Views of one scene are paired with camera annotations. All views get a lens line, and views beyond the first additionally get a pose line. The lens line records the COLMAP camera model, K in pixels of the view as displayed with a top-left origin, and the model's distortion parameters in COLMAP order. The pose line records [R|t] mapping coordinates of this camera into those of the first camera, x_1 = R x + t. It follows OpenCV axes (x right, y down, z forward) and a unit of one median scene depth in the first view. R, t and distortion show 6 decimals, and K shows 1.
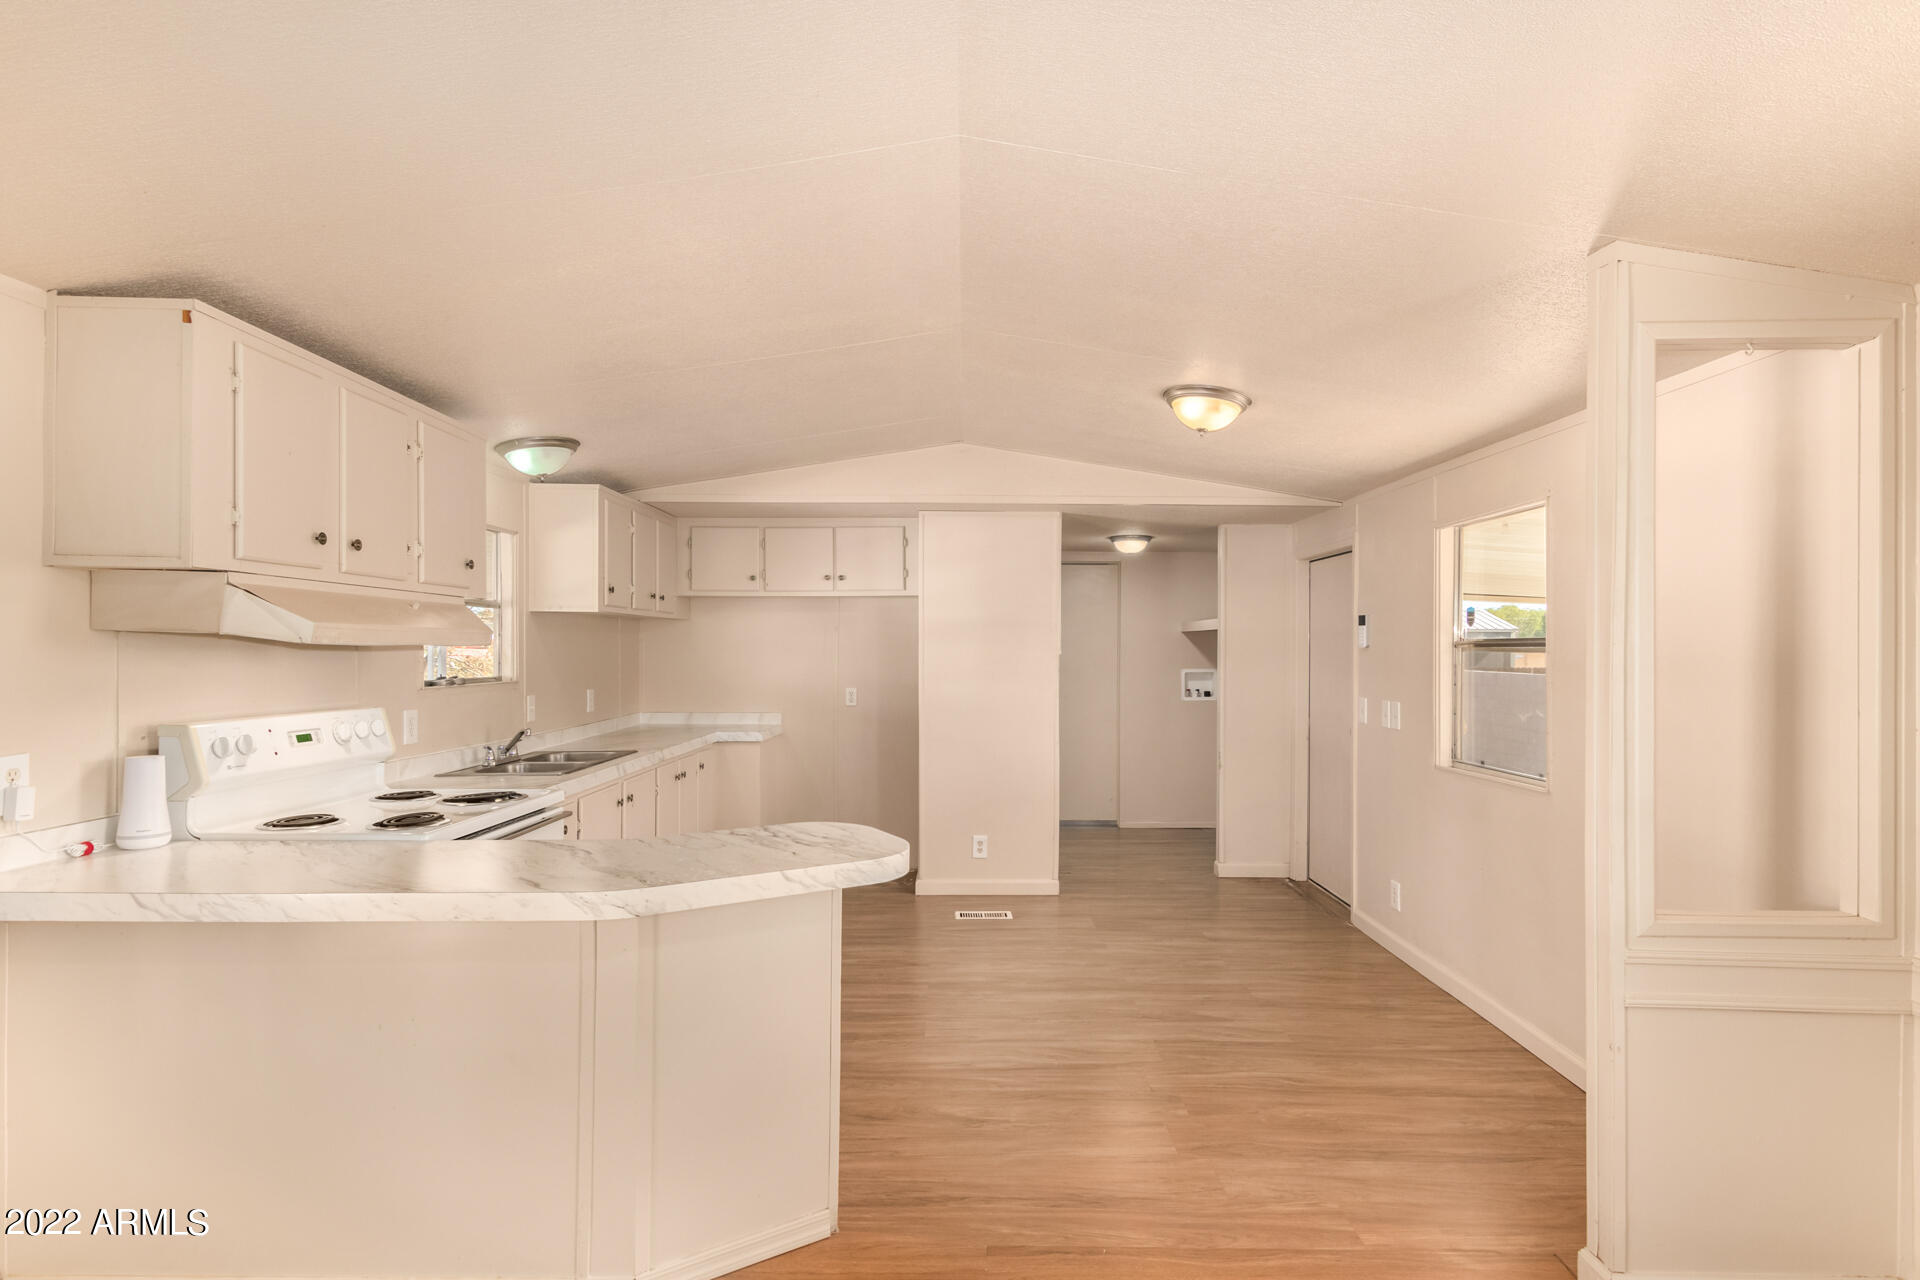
lens RADIAL K [[961.1, 0, 969.7], [0, 961.1, 641.6], [0, 0, 1]] dist [0.009041, -0.004780]
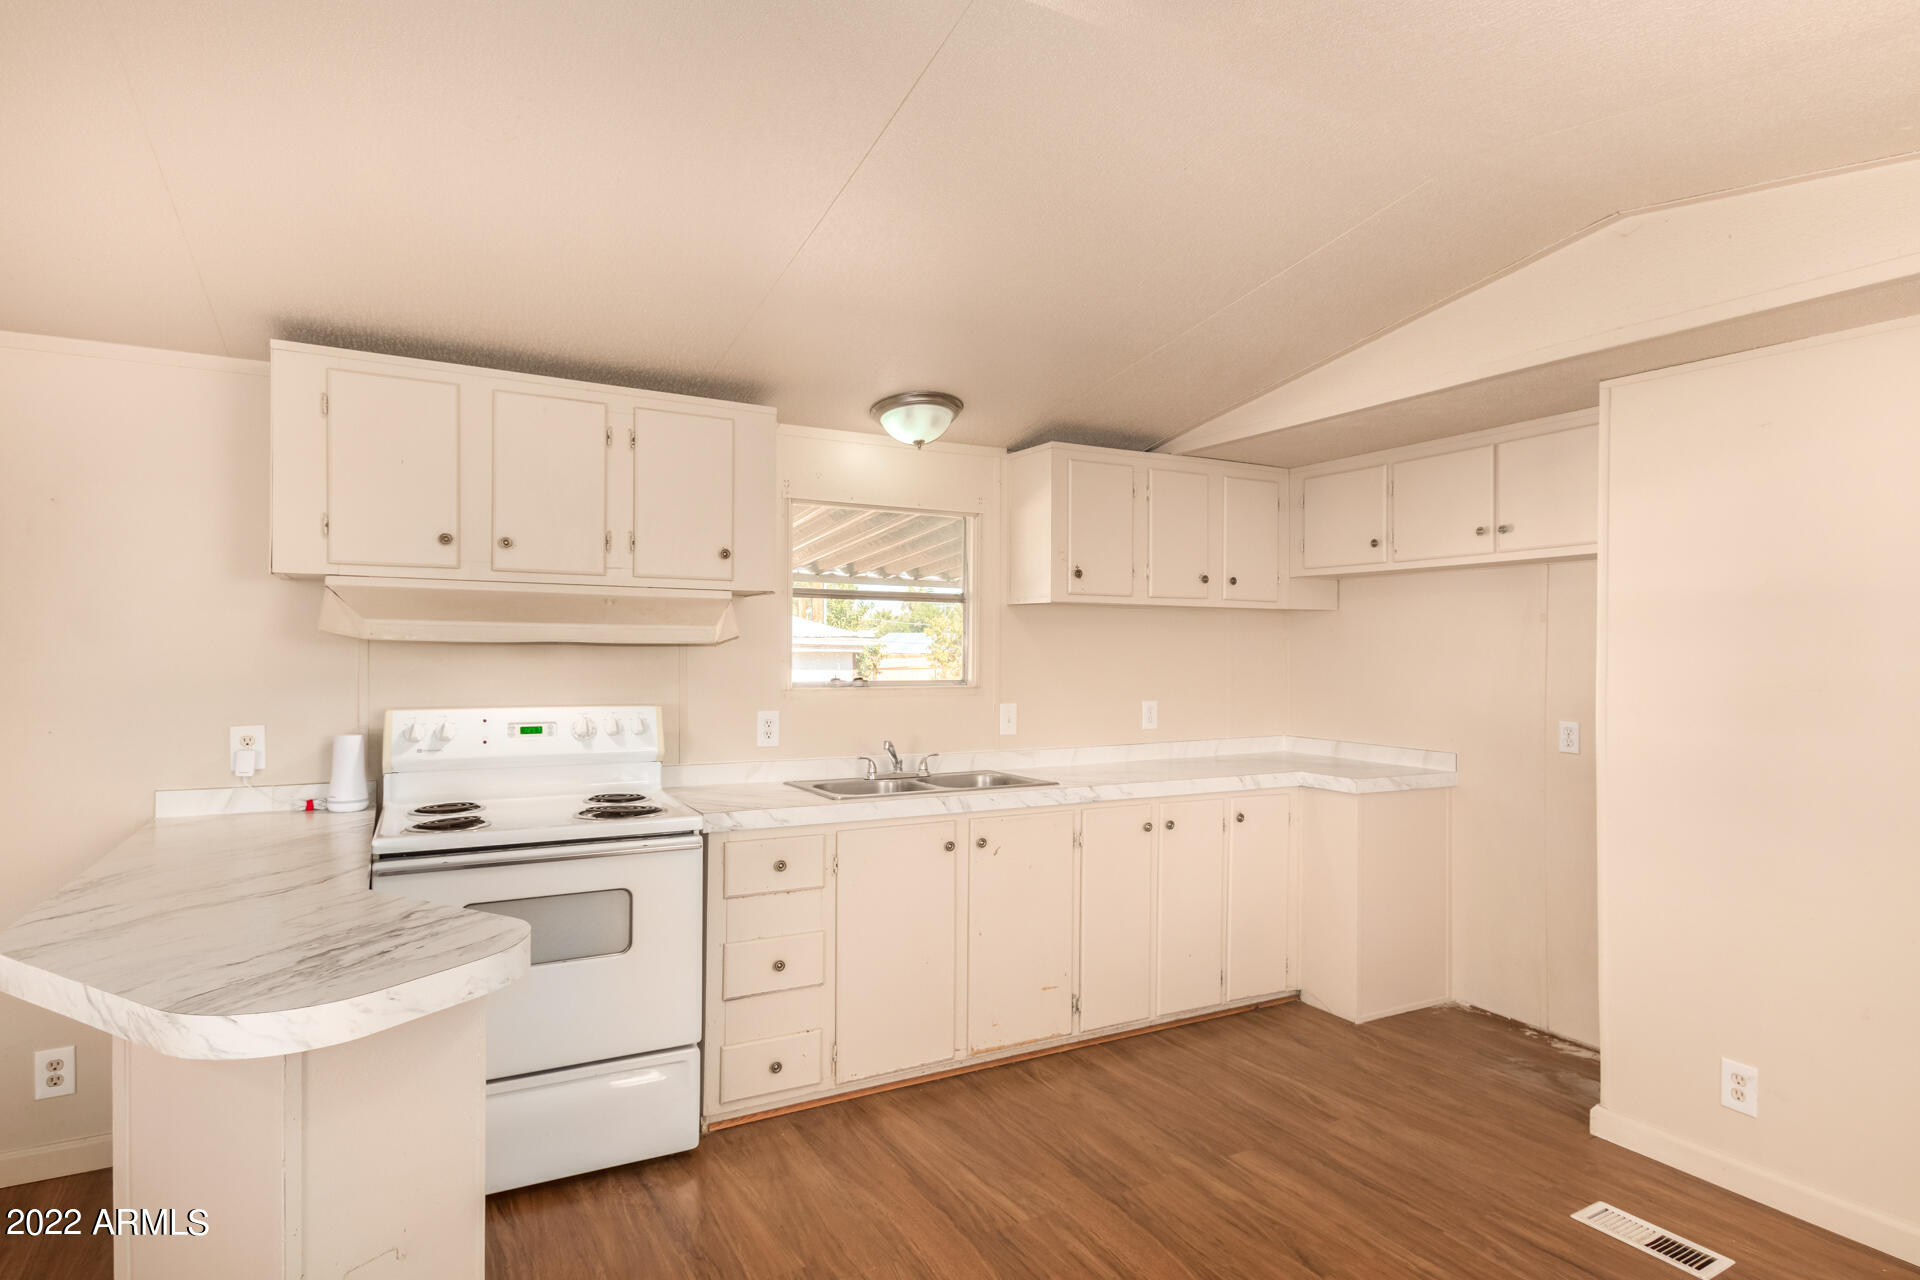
lens RADIAL K [[961.1, 0, 991.0], [0, 961.1, 660.7], [0, 0, 1]] dist [0.009041, -0.004780]
pose [[0.479726, 0.010075, -0.877360, 0.458571], [0.001091, 0.999926, 0.012080, 0.011263], [0.877418, -0.006752, 0.479680, 0.904592]]
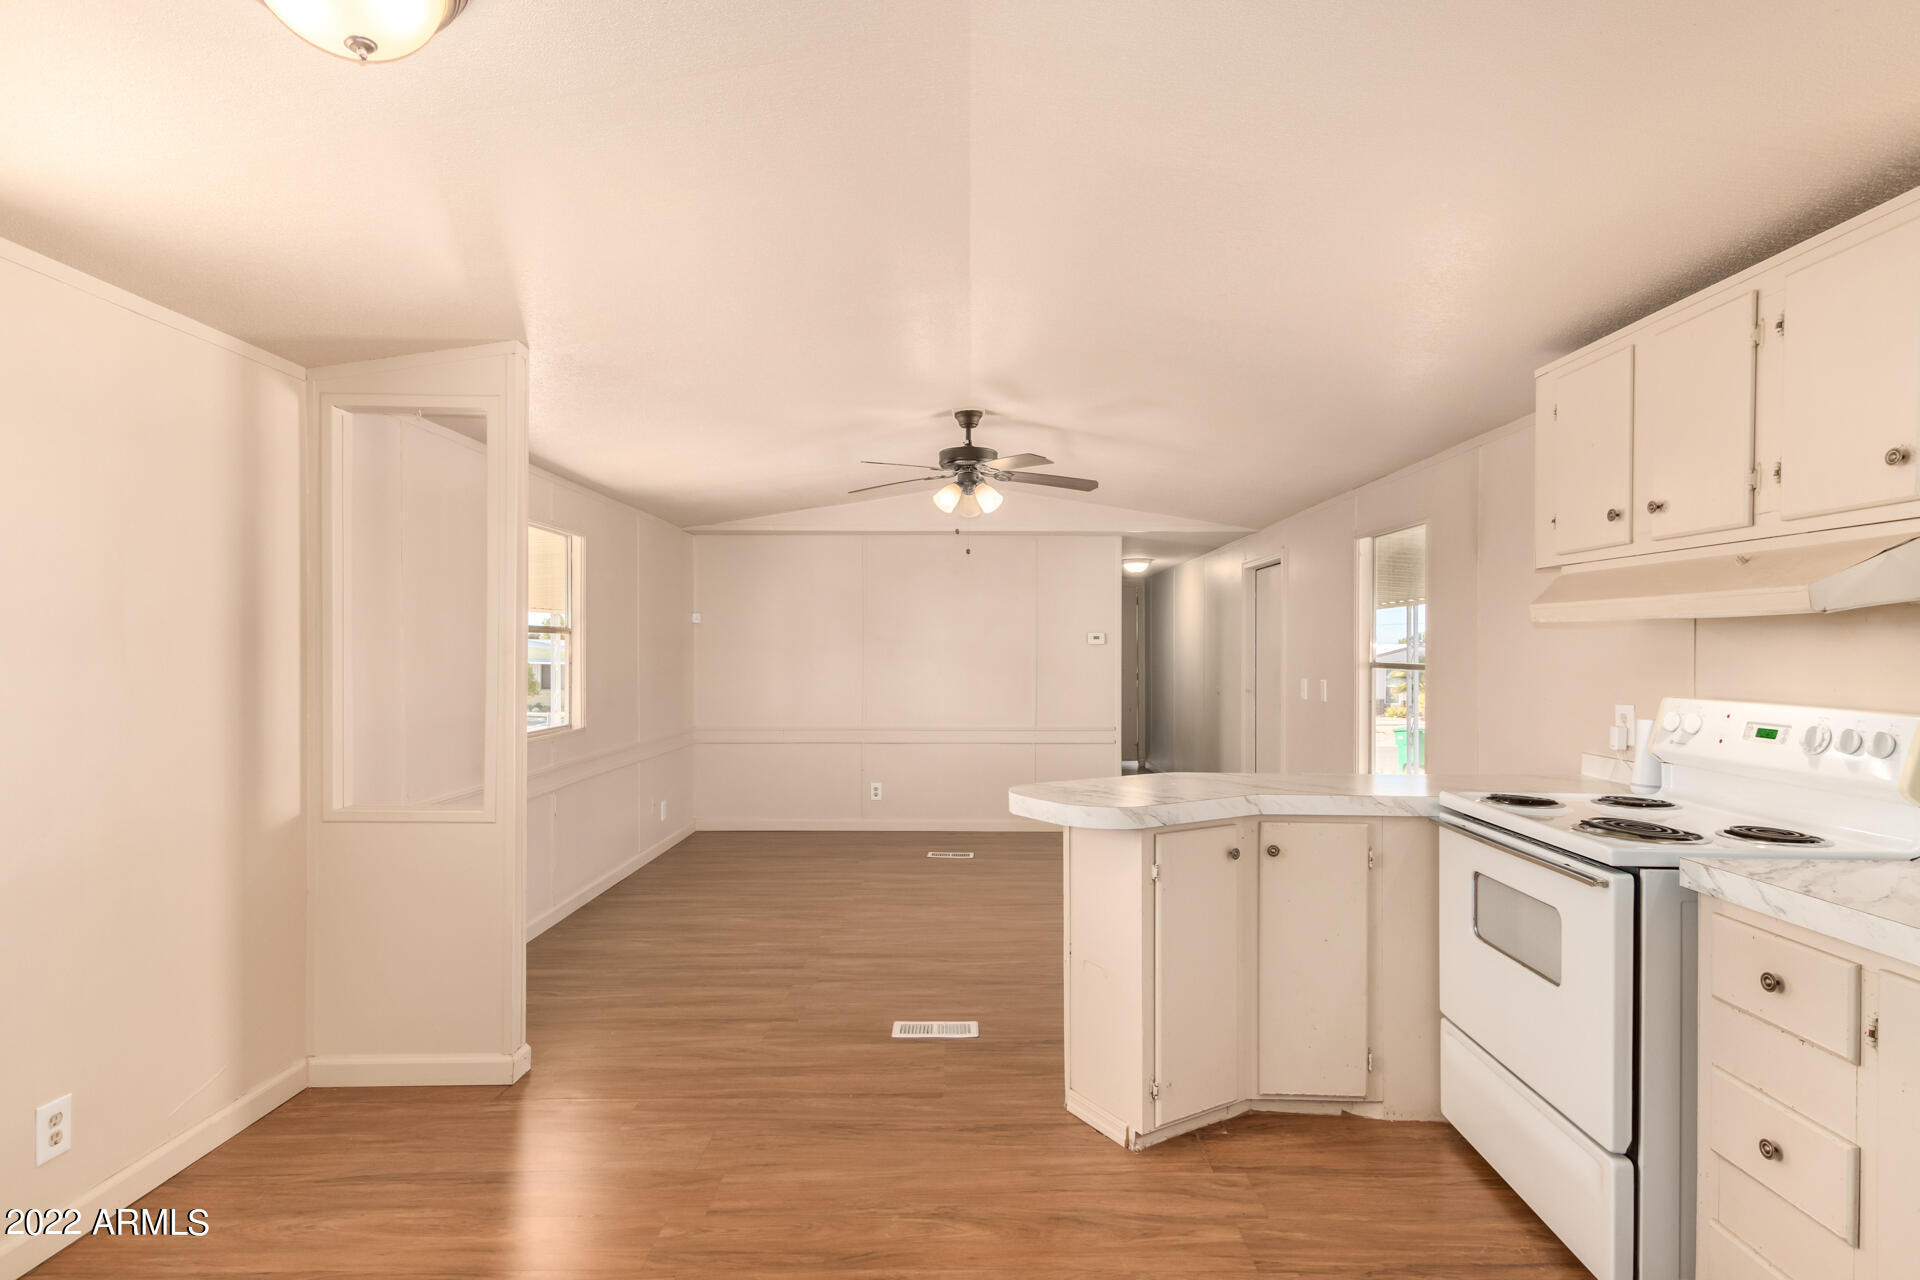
lens RADIAL K [[961.1, 0, 967.9], [0, 961.1, 655.1], [0, 0, 1]] dist [0.009041, -0.004780]
pose [[-0.999948, -0.006795, 0.007656, -0.016273], [-0.006804, 0.999976, -0.001247, 0.037817], [-0.007647, -0.001299, -0.999970, 1.763635]]
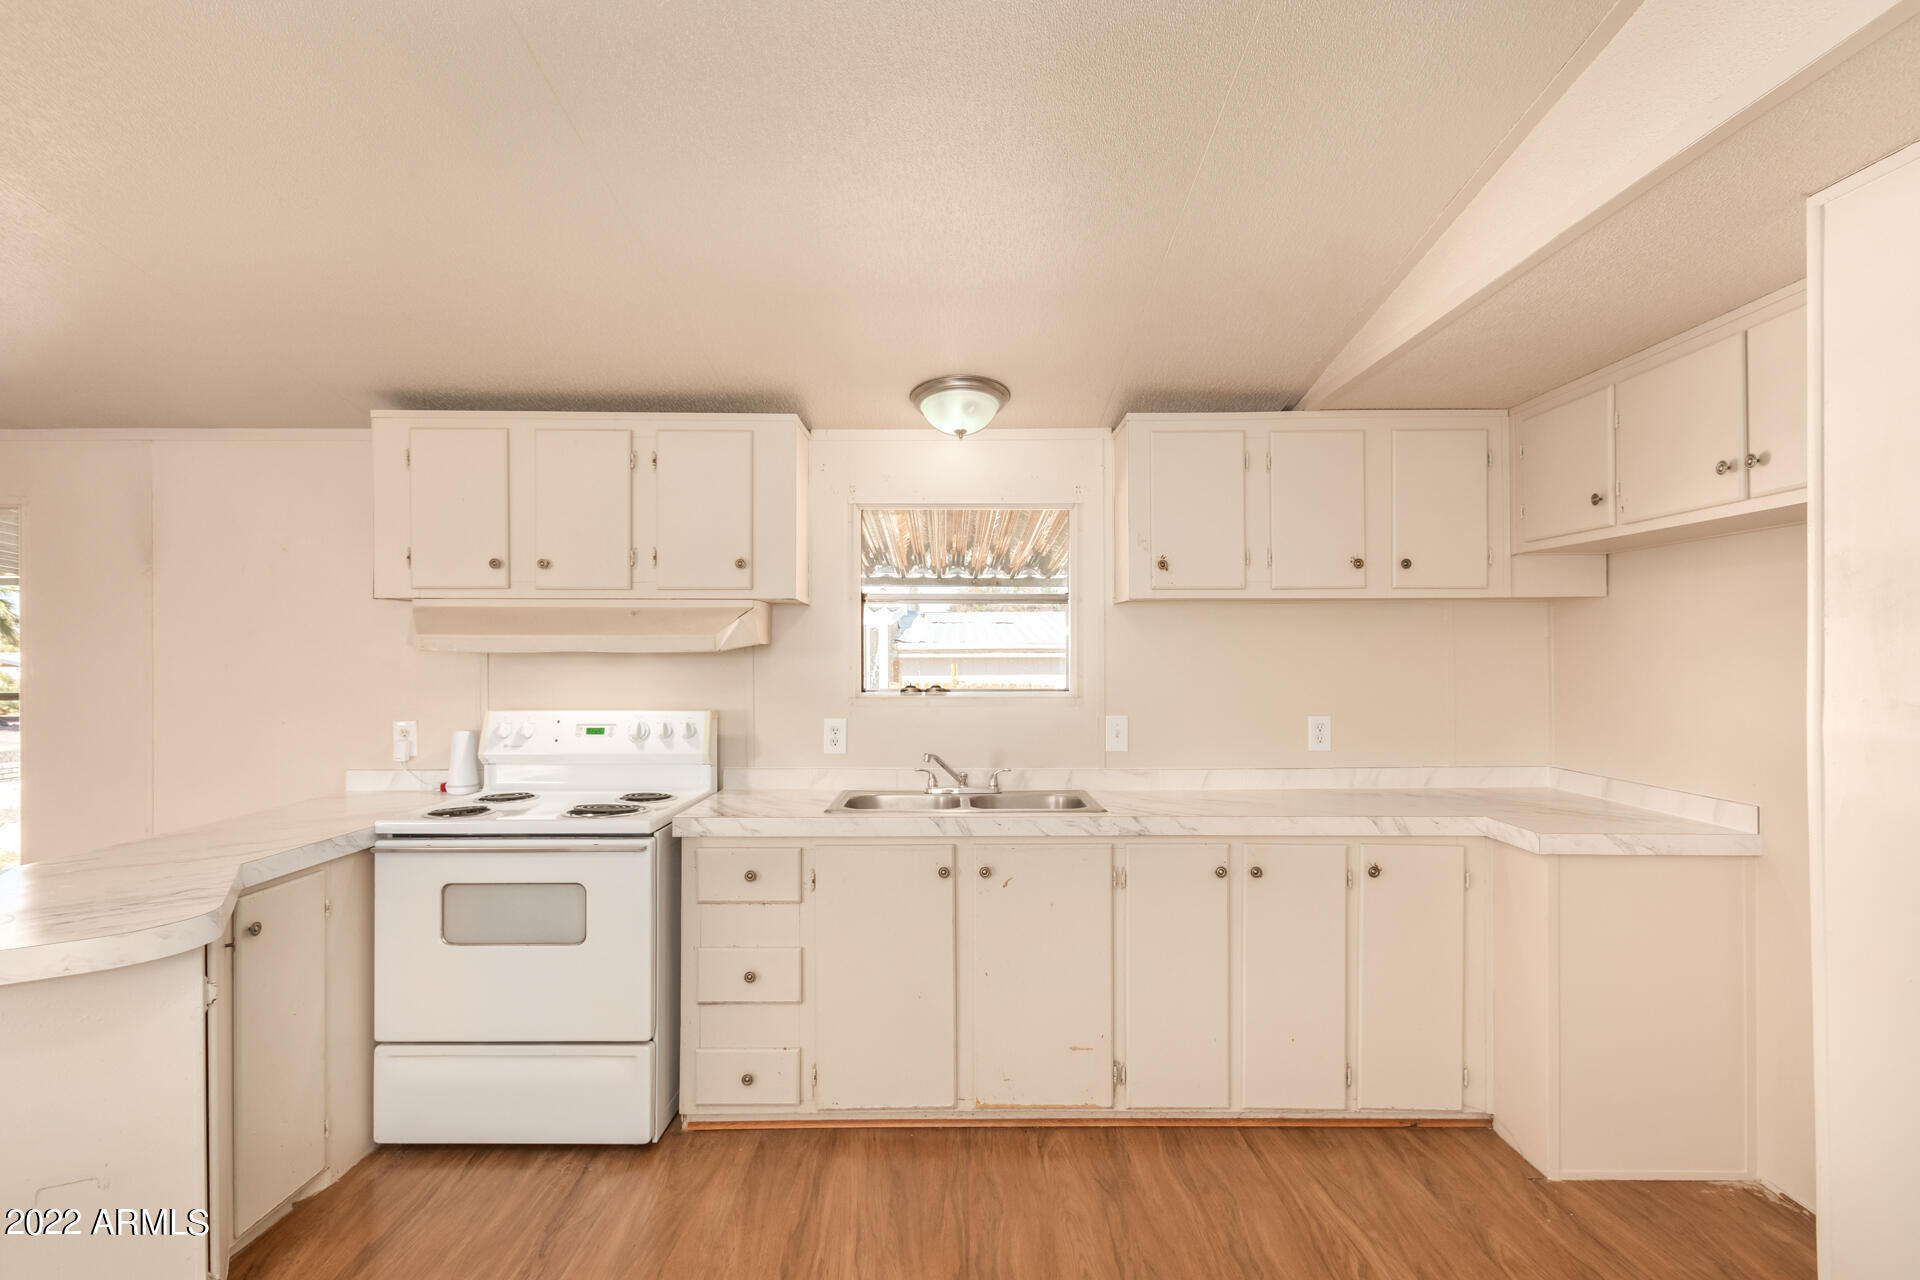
lens RADIAL K [[961.1, 0, 967.2], [0, 961.1, 655.4], [0, 0, 1]] dist [0.009041, -0.004780]
pose [[0.018058, -0.001926, -0.999835, 0.471012], [0.009046, 0.999958, -0.001762, 0.013622], [0.999796, -0.009013, 0.018075, 1.383376]]
